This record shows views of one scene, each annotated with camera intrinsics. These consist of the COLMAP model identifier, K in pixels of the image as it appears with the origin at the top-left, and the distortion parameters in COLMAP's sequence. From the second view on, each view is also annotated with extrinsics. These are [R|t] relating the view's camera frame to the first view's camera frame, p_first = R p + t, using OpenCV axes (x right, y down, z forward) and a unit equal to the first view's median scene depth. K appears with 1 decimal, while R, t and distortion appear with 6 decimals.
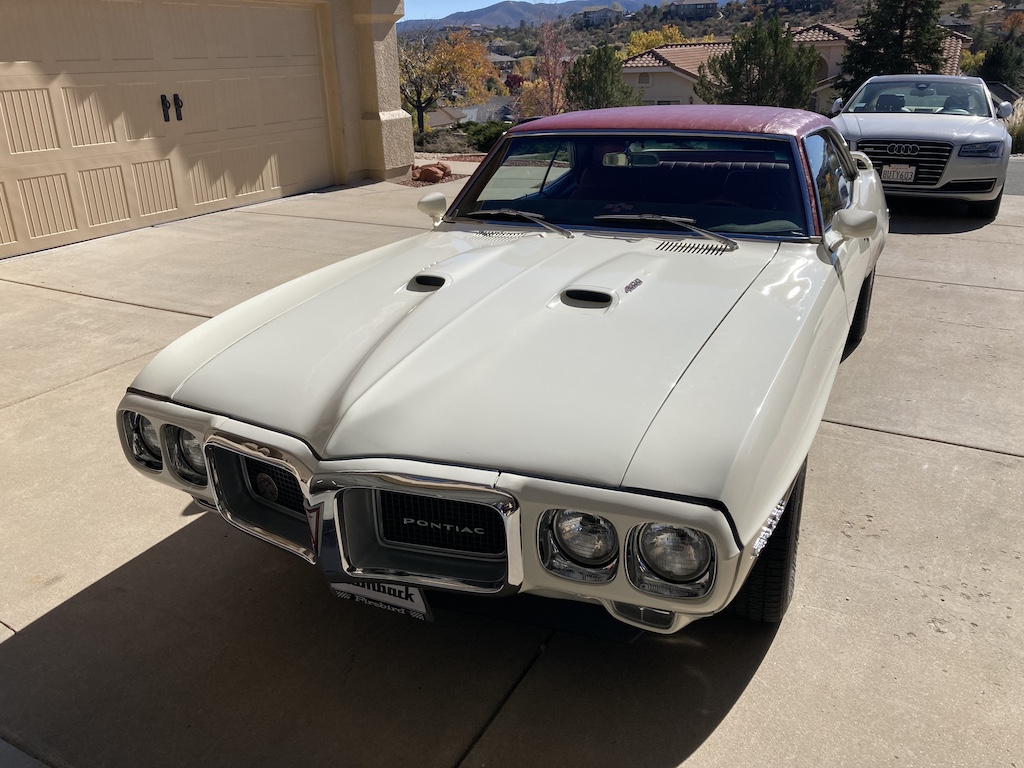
lens RADIAL K [[835.8, 0, 494.9], [0, 835.8, 382.9], [0, 0, 1]] dist [0.012516, 0.002705]
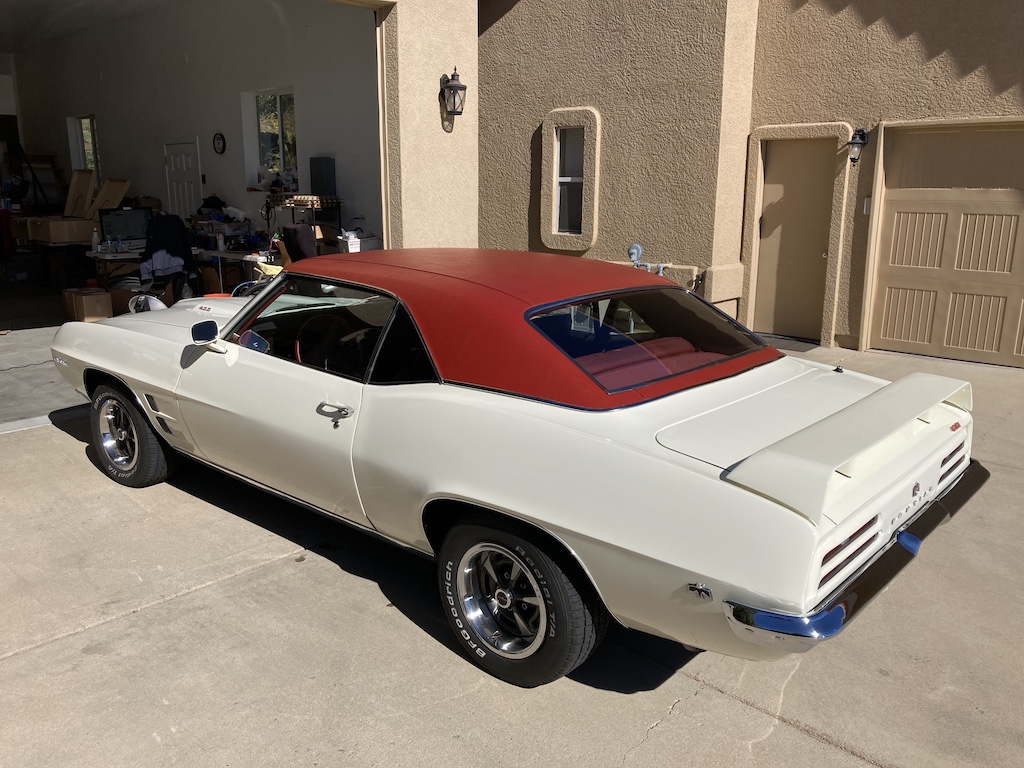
lens RADIAL K [[835.8, 0, 494.9], [0, 835.8, 382.9], [0, 0, 1]] dist [0.012516, 0.002705]
pose [[-0.255667, 0.249584, -0.933993, 0.464821], [-0.354450, 0.874627, 0.330746, -0.213764], [0.899444, 0.415614, -0.135148, 0.491583]]
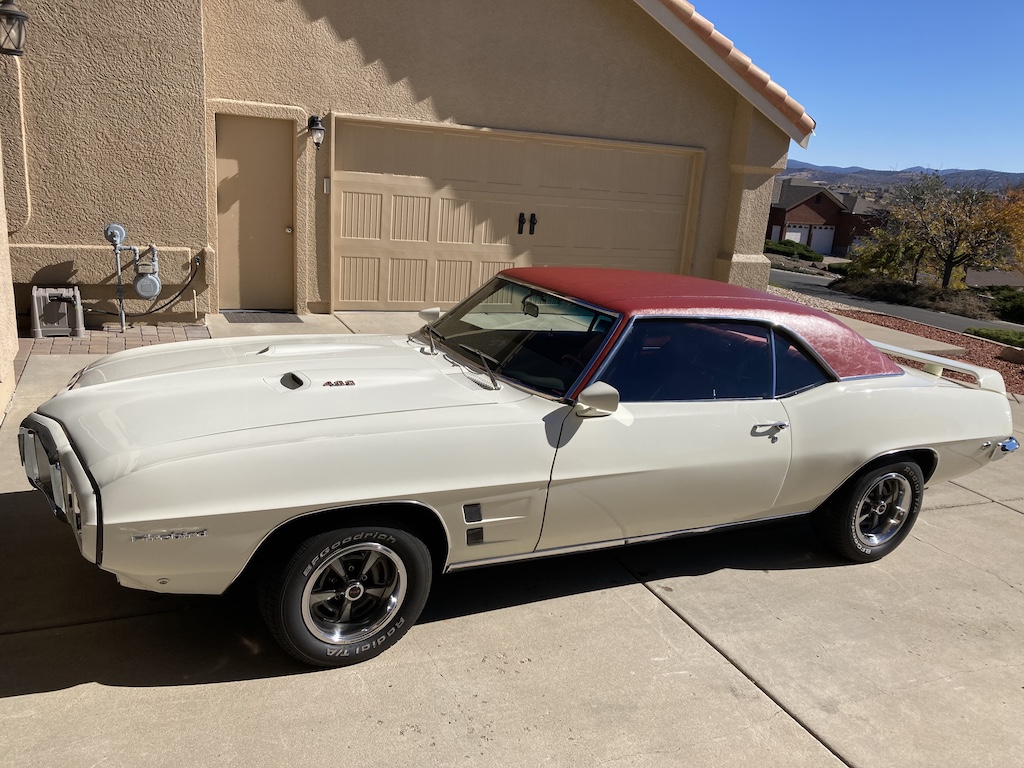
lens RADIAL K [[834.2, 0, 499.9], [0, 834.2, 399.6], [0, 0, 1]] dist [0.010400, -0.000153]
pose [[0.791512, 0.249652, -0.557838, 0.286380], [-0.314463, 0.949027, -0.021466, -0.037420], [0.524044, 0.192410, 0.829672, 0.010280]]
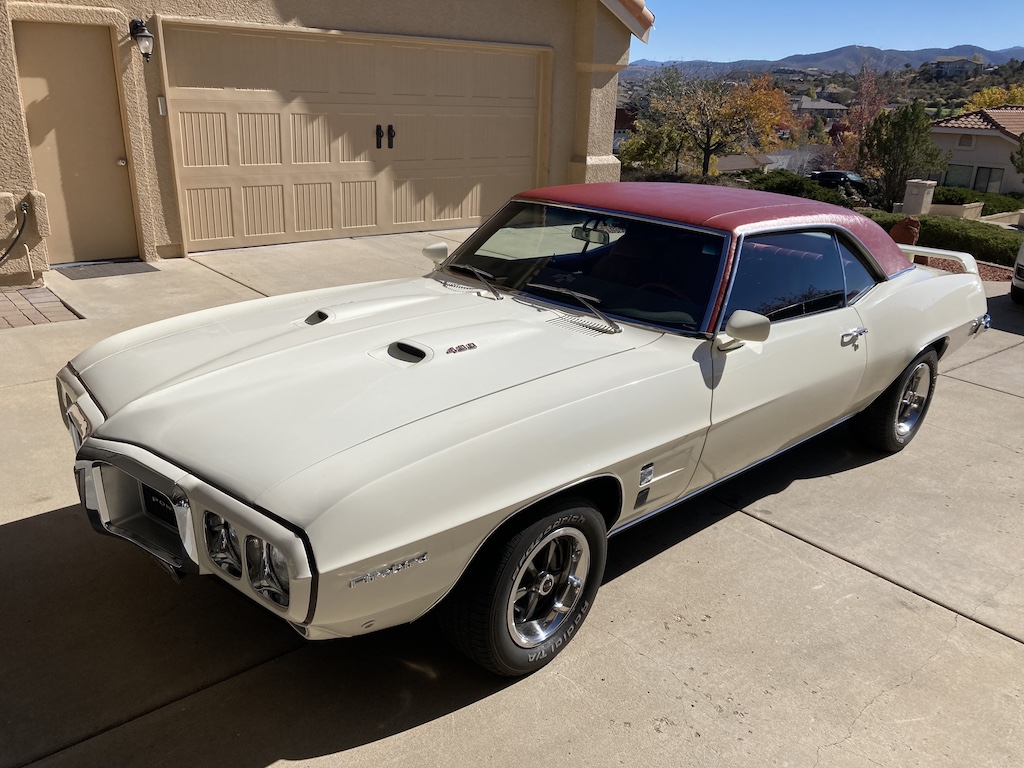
lens RADIAL K [[835.5, 0, 503.7], [0, 835.5, 398.7], [0, 0, 1]] dist [0.010188, 0.005121]
pose [[0.936316, 0.180854, -0.301005, 0.145718], [-0.186698, 0.982371, 0.009493, -0.018472], [0.297416, 0.047309, 0.953575, -0.011178]]
